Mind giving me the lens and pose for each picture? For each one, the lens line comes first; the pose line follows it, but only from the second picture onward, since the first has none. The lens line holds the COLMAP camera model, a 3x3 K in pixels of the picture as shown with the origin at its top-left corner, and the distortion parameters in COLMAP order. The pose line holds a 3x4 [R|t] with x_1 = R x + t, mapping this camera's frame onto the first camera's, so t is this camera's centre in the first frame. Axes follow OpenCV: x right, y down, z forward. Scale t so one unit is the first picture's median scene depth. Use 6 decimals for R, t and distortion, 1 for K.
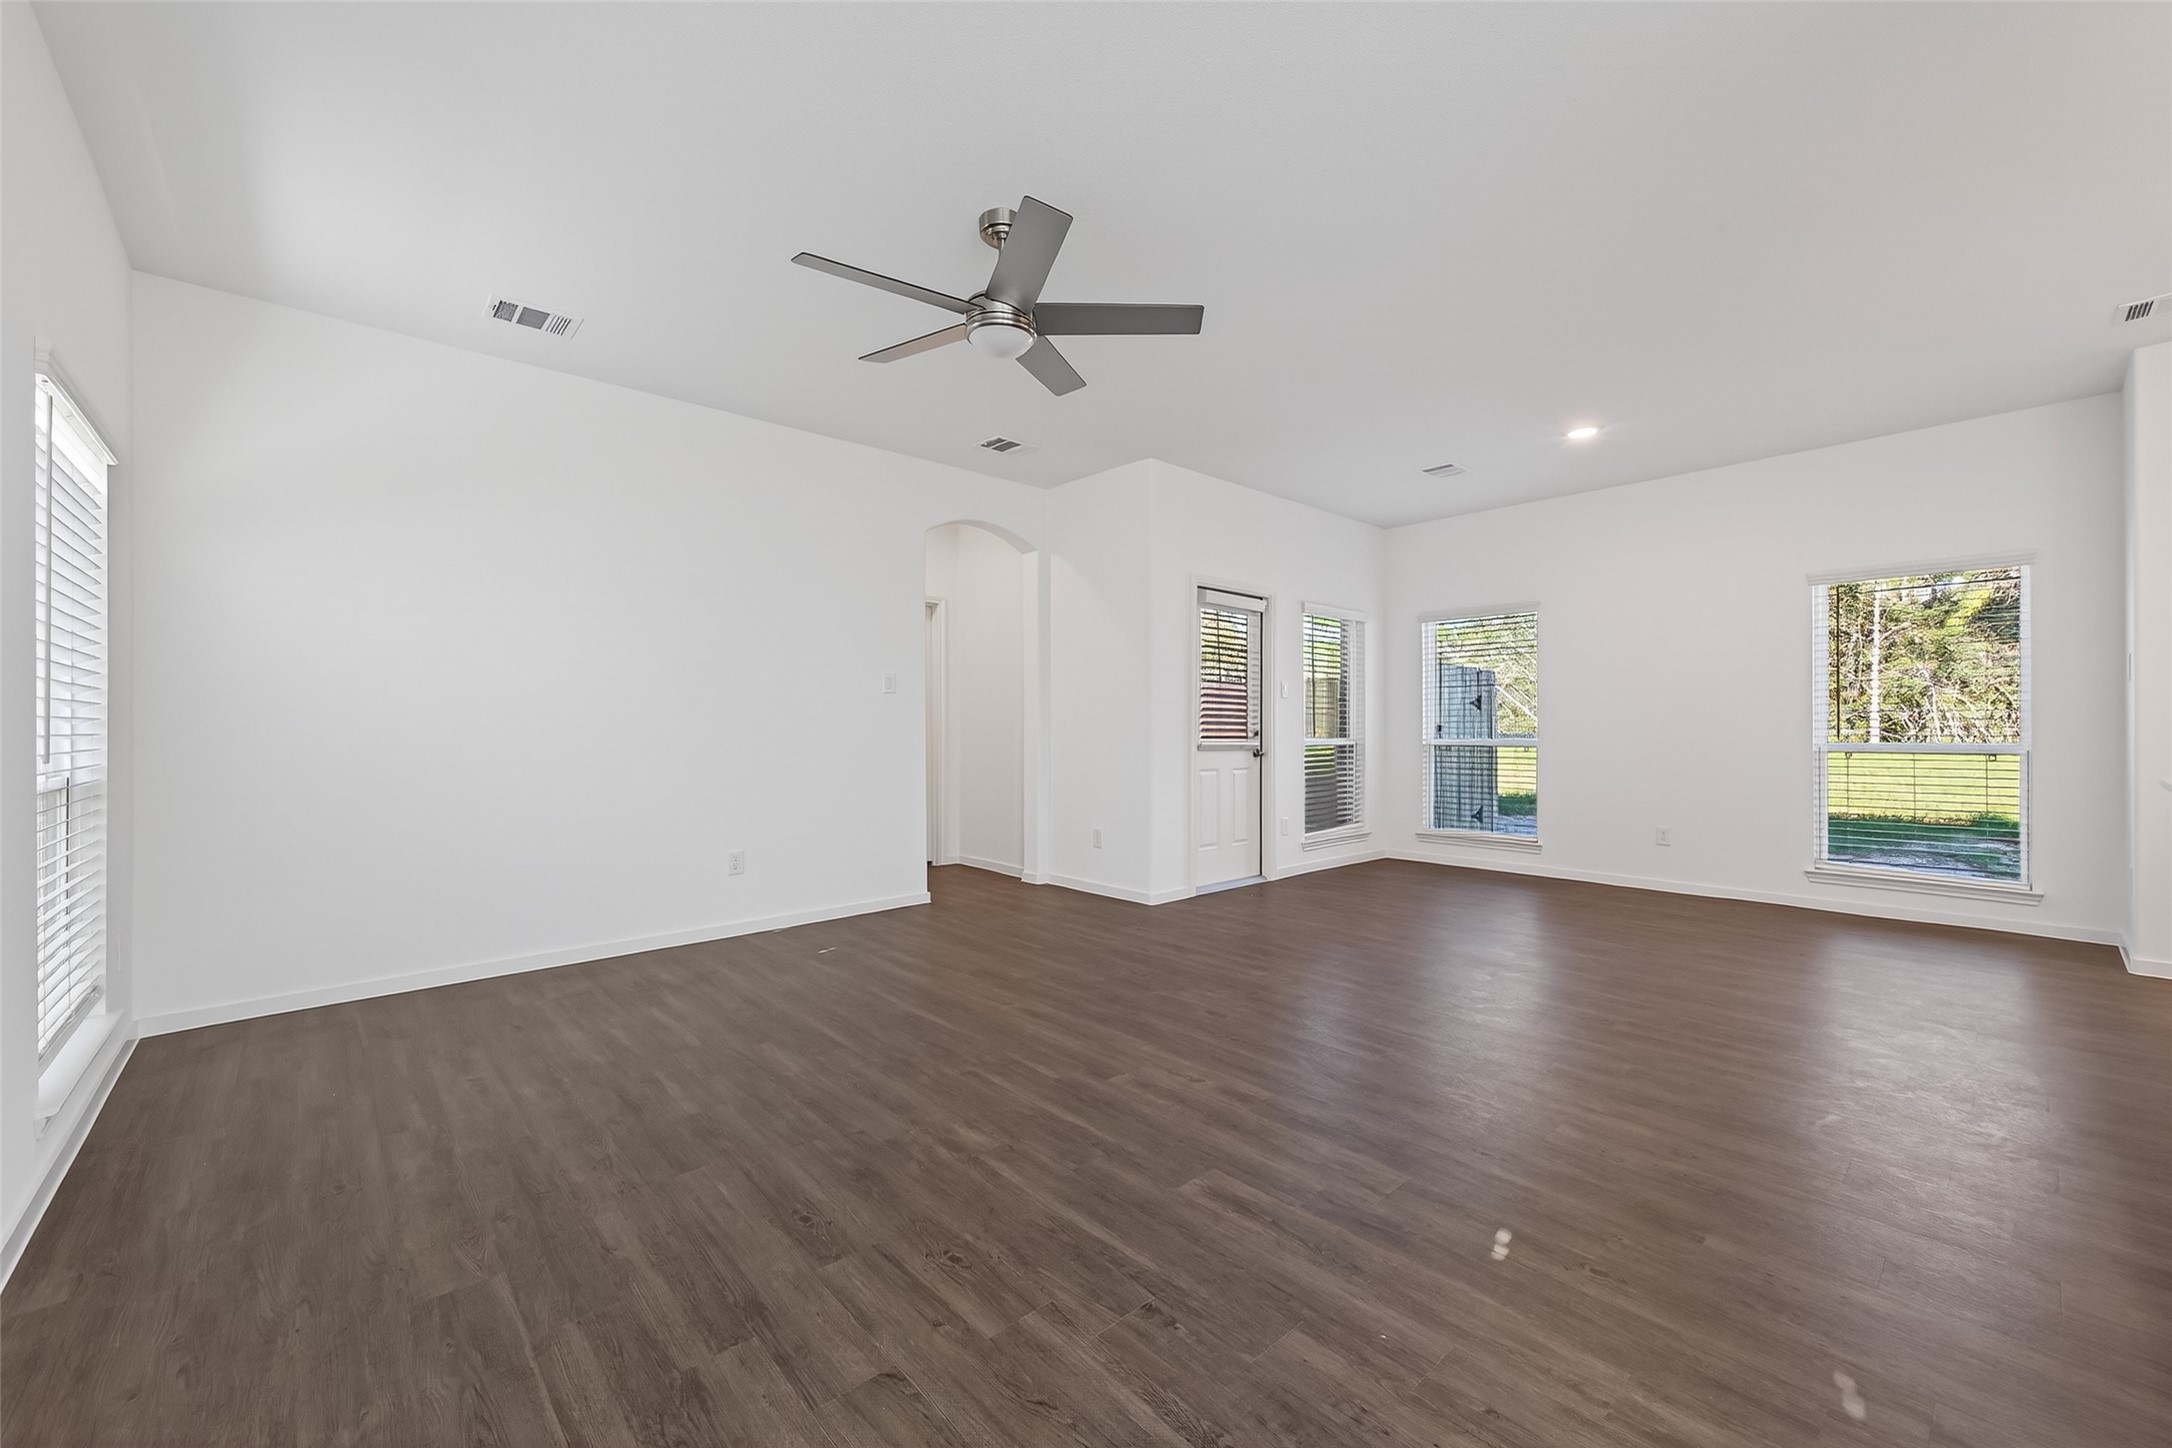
lens RADIAL K [[854.8, 0, 1111.7], [0, 854.8, 723.5], [0, 0, 1]] dist [0.007914, -0.003080]
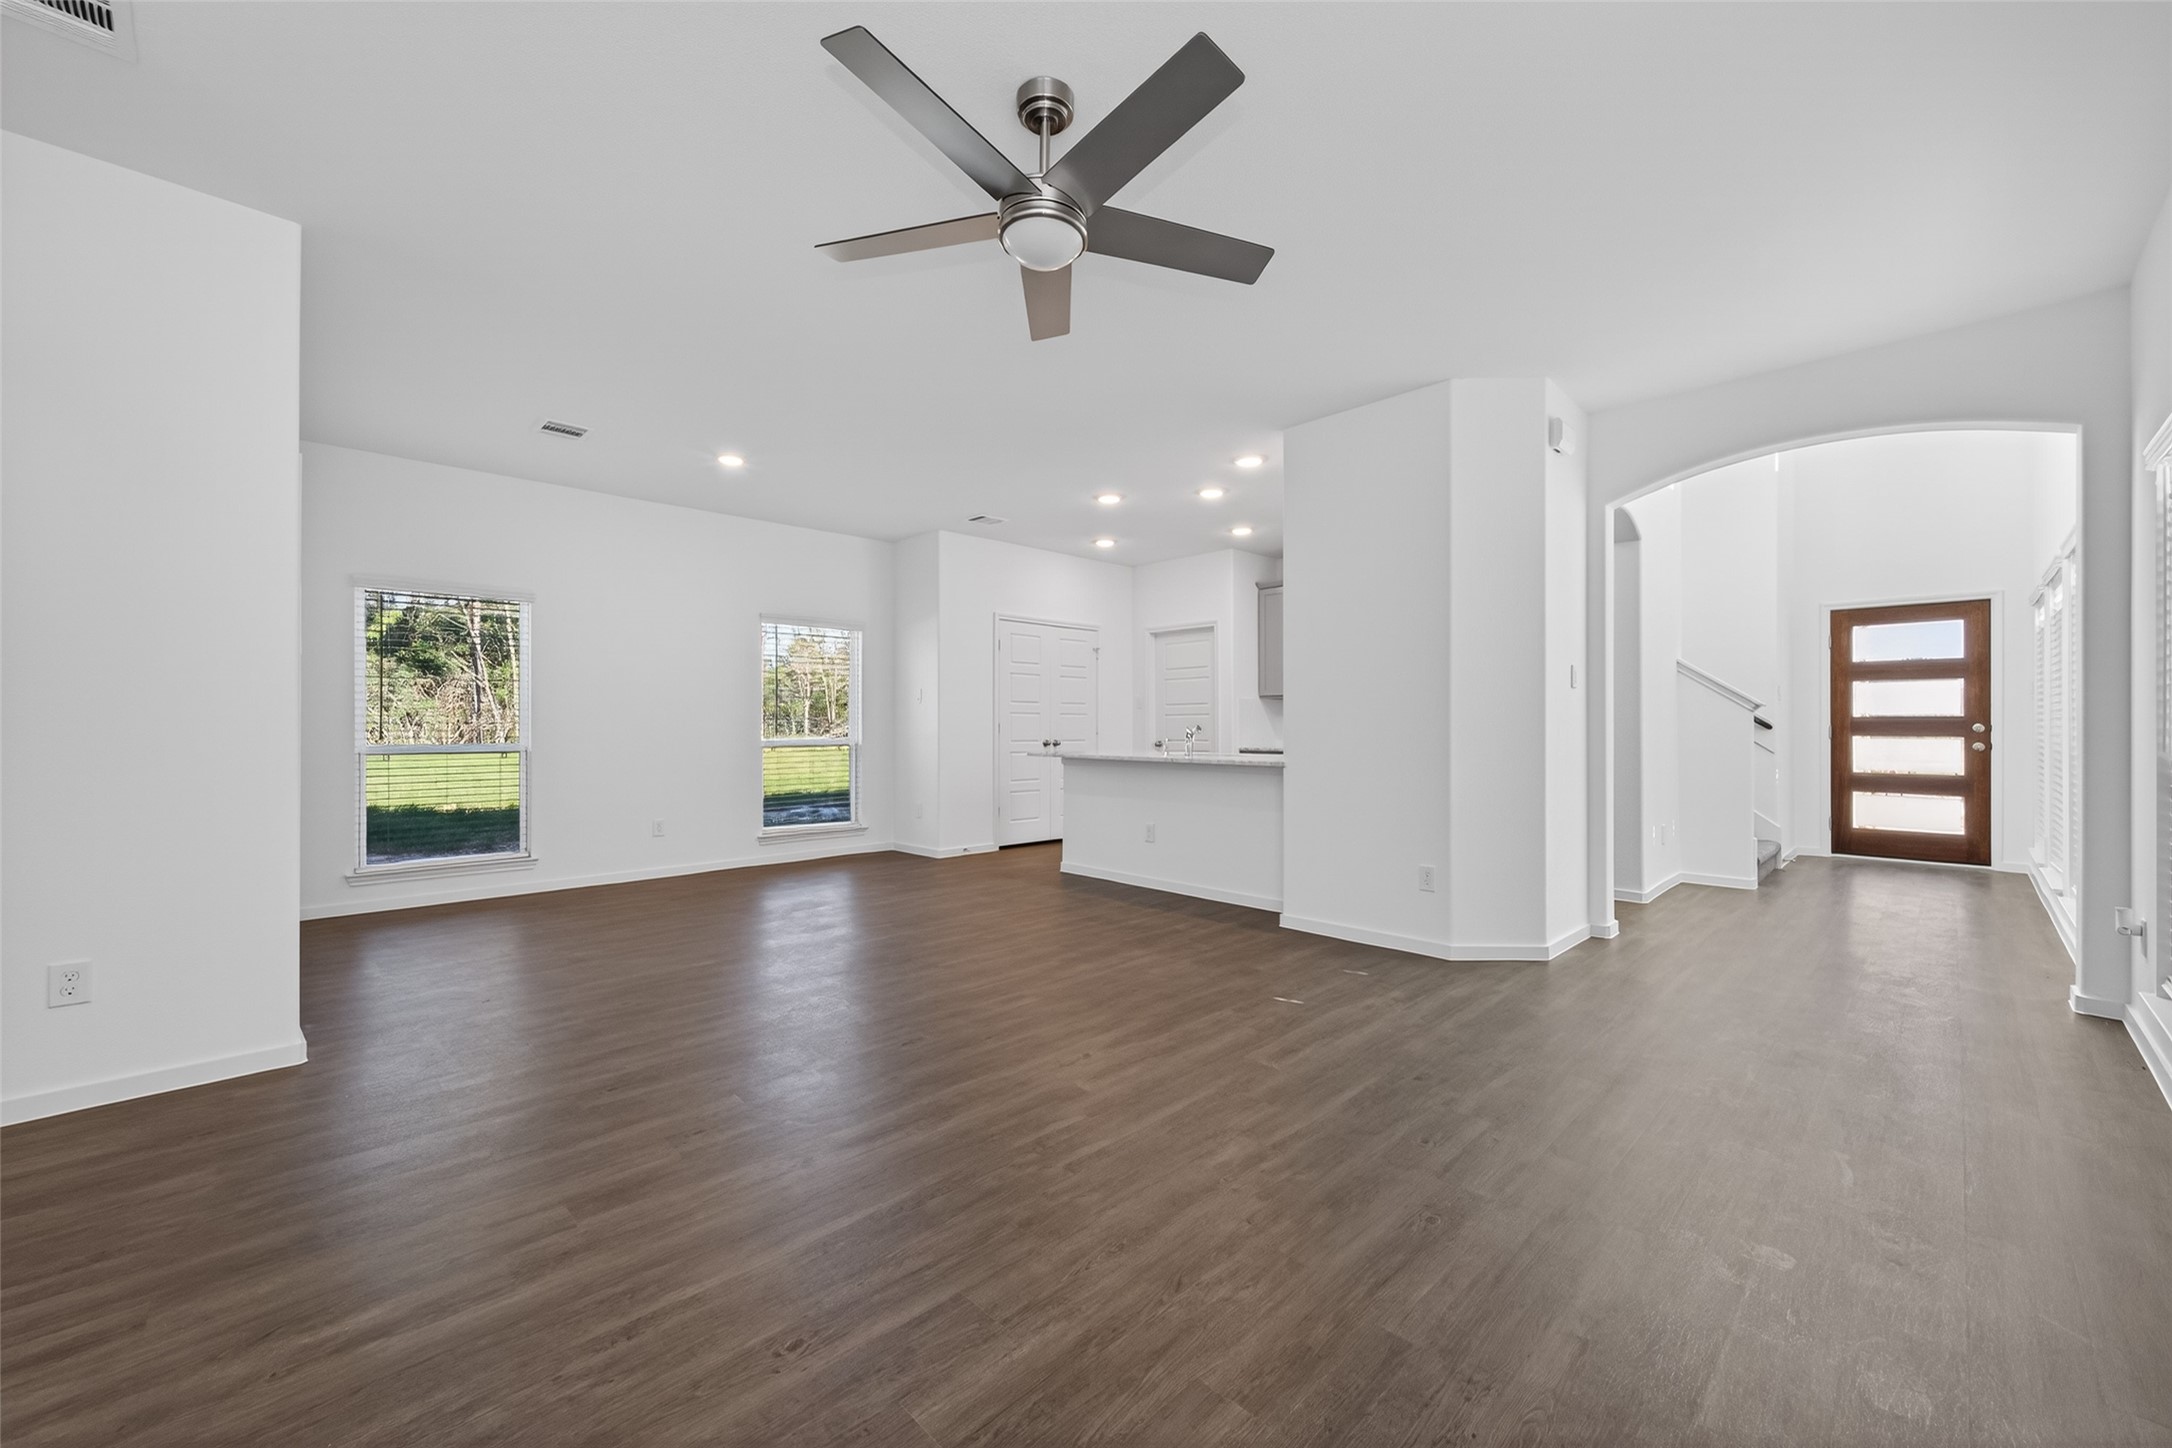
lens RADIAL K [[854.8, 0, 1070.0], [0, 854.8, 720.3], [0, 0, 1]] dist [0.007914, -0.003080]
pose [[-0.014455, 0.007344, 0.999869, -0.543959], [0.001016, 0.999973, -0.007331, 0.001958], [-0.999895, 0.000910, -0.014462, 0.576906]]
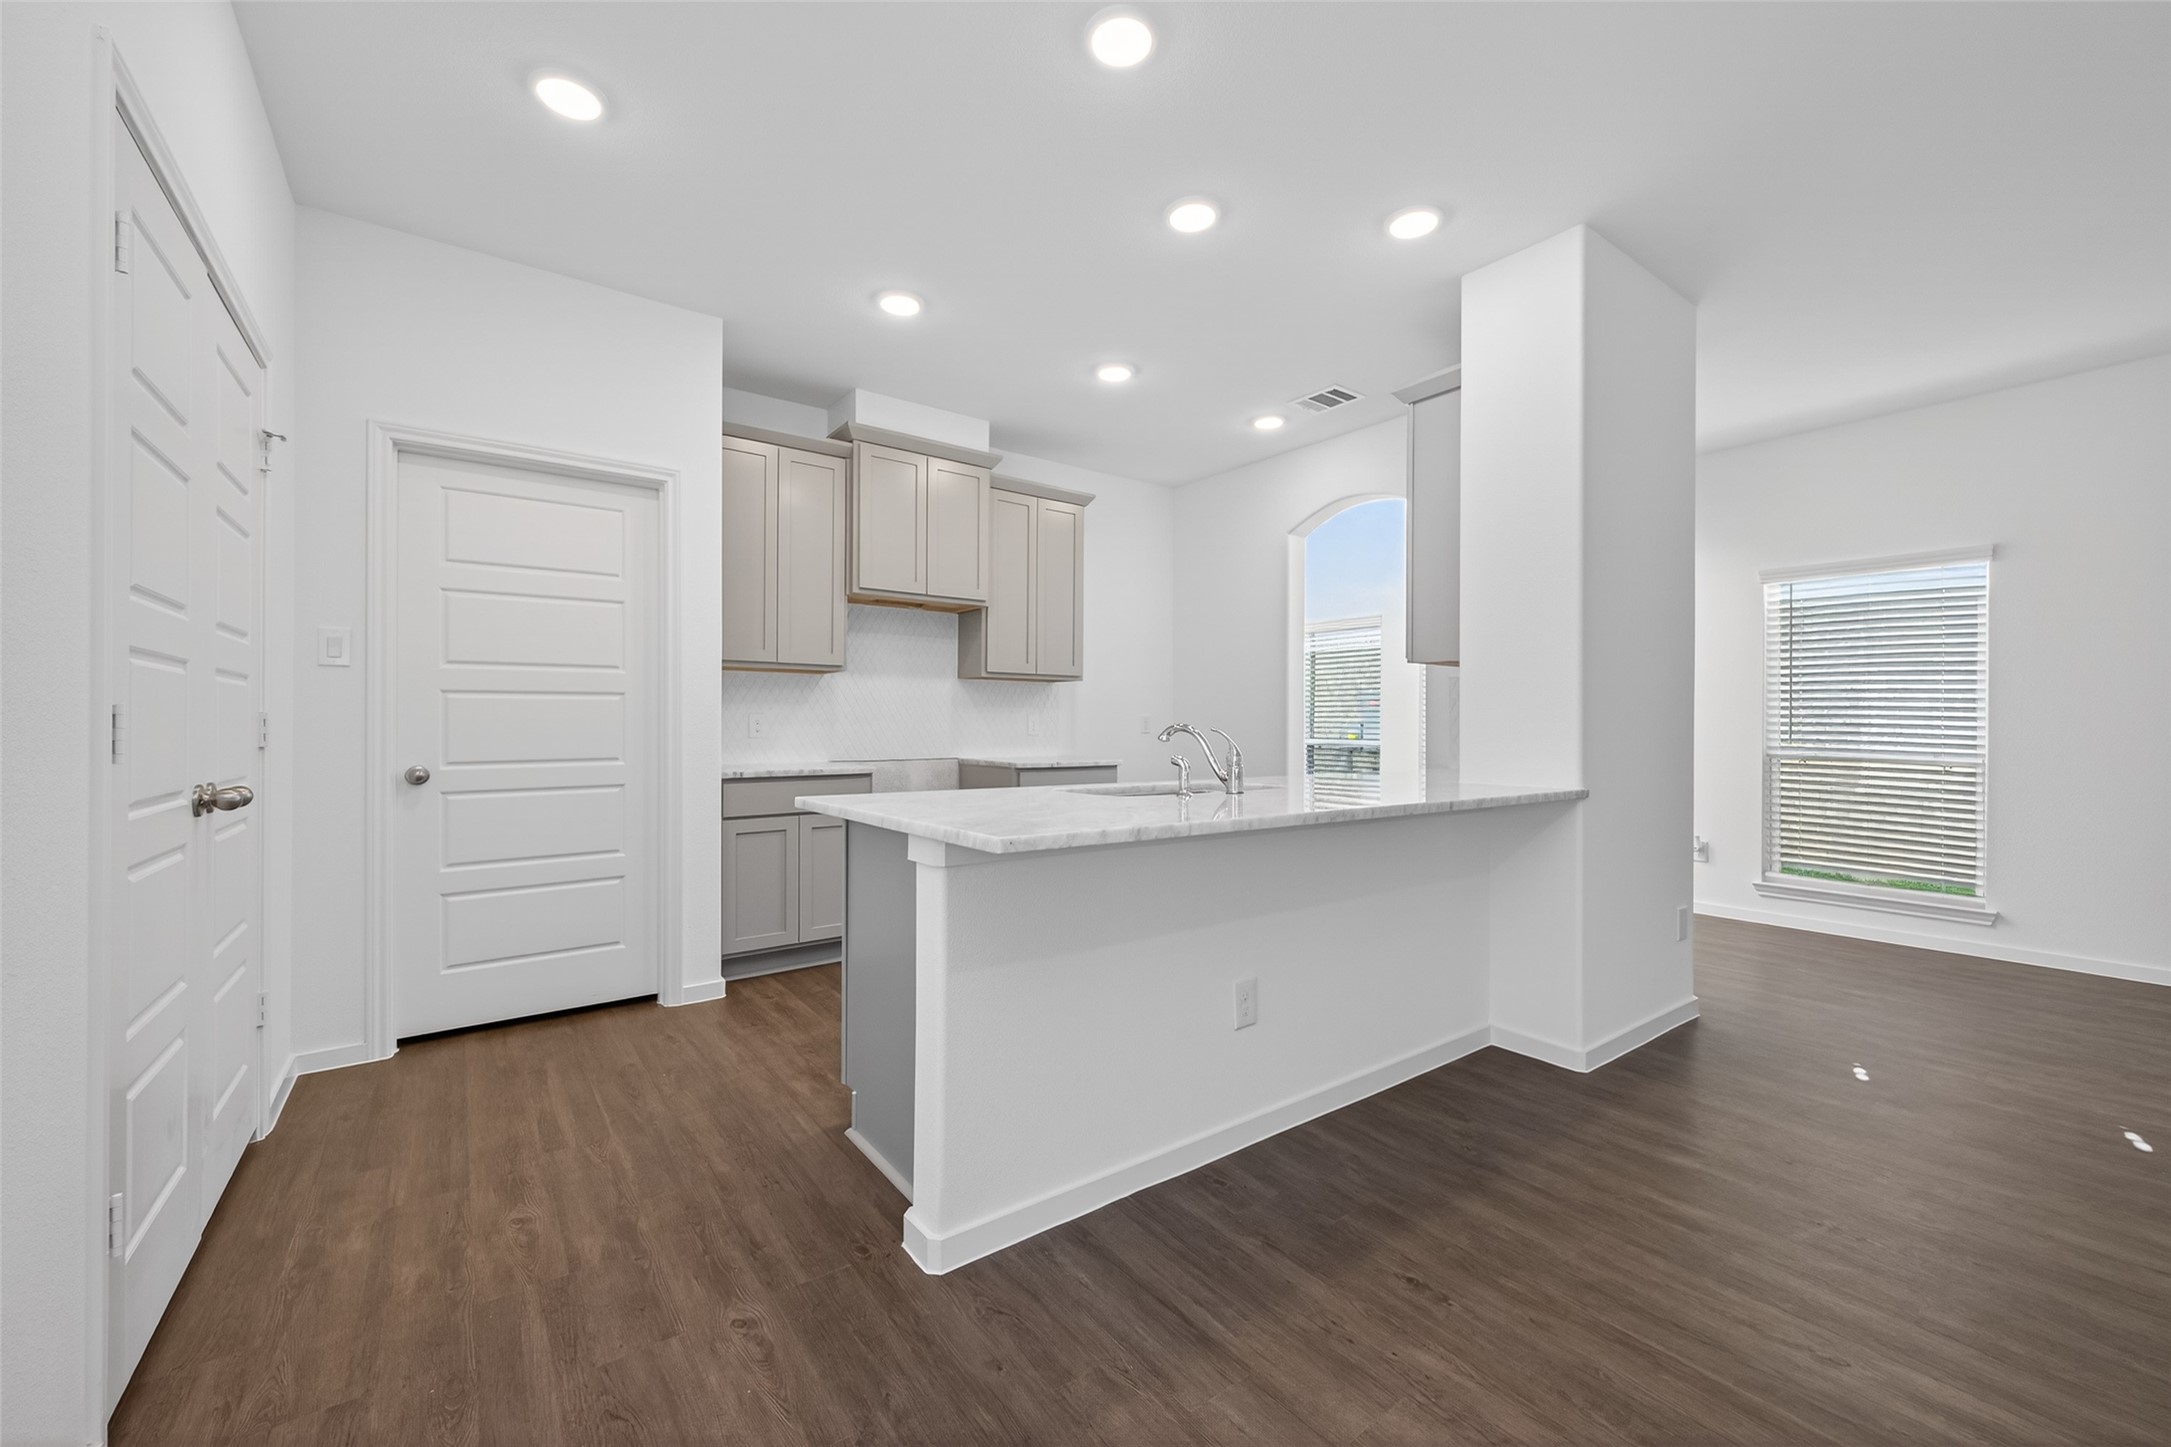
lens RADIAL K [[854.4, 0, 1112.9], [0, 854.4, 725.3], [0, 0, 1]] dist [0.007914, -0.003080]
pose [[-0.995623, -0.003411, 0.093396, 0.701976], [-0.003249, 0.999993, 0.001877, 0.000267], [-0.093402, 0.001565, -0.995627, 0.915551]]
